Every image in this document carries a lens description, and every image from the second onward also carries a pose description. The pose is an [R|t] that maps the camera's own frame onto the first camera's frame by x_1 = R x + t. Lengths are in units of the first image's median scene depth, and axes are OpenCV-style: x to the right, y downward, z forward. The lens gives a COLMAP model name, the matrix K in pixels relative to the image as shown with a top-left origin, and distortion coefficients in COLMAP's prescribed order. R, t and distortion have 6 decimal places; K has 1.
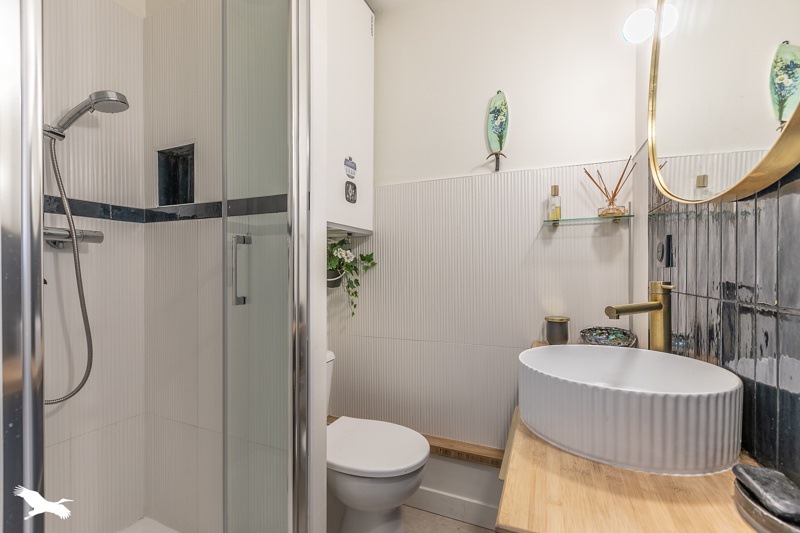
lens RADIAL K [[358.0, 0, 402.2], [0, 358.0, 269.0], [0, 0, 1]] dist [0.001229, 0.000340]
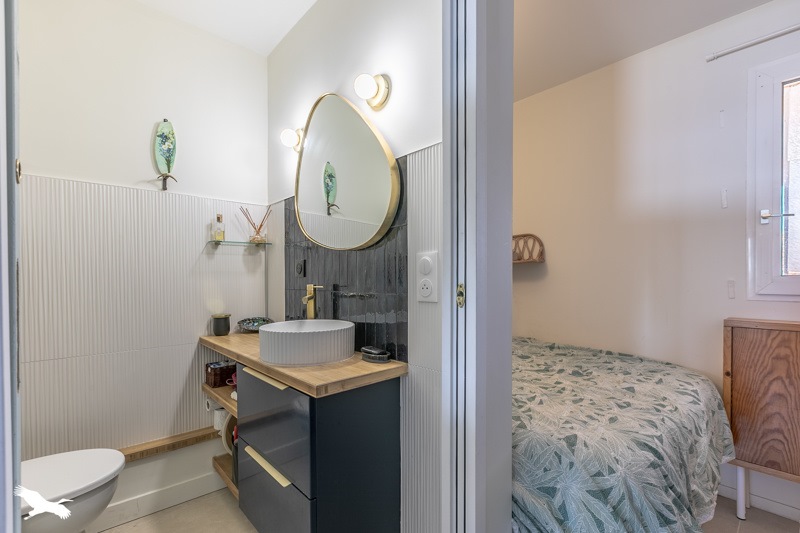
lens RADIAL K [[358.0, 0, 402.2], [0, 358.0, 269.0], [0, 0, 1]] dist [0.001229, 0.000340]
pose [[0.404612, 0.022356, 0.914215, -0.505482], [0.000279, 0.999698, -0.024569, -0.000007], [-0.914488, 0.010196, 0.404484, -0.144700]]
